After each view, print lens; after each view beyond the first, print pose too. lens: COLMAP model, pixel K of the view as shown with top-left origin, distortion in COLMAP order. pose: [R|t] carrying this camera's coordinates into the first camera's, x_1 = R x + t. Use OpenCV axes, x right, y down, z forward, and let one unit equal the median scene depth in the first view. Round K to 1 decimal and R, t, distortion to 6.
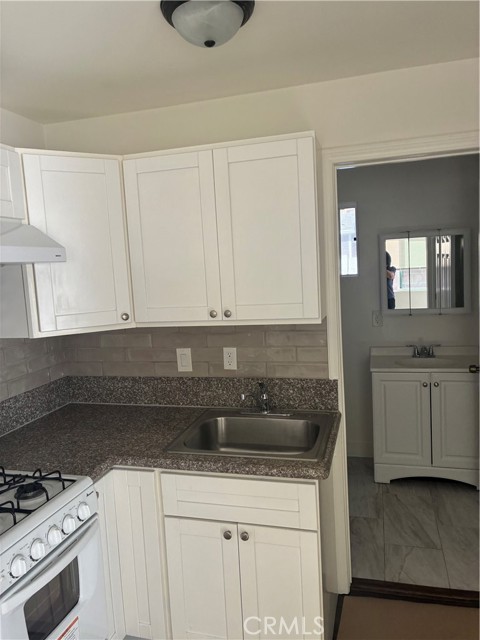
lens RADIAL K [[485.3, 0, 237.9], [0, 485.3, 313.7], [0, 0, 1]] dist [0.089448, -0.116789]
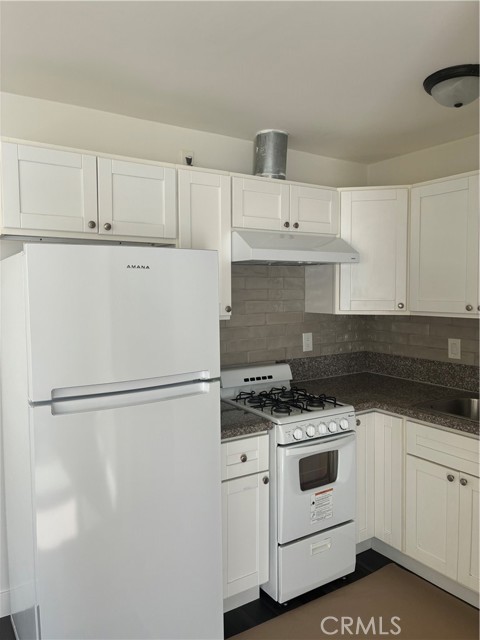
lens RADIAL K [[485.3, 0, 237.9], [0, 485.3, 313.7], [0, 0, 1]] dist [0.089448, -0.116789]
pose [[0.759110, 0.086738, -0.645157, 0.300582], [-0.102634, 0.994635, 0.012961, 0.057877], [0.642820, 0.056377, 0.763940, -0.306215]]
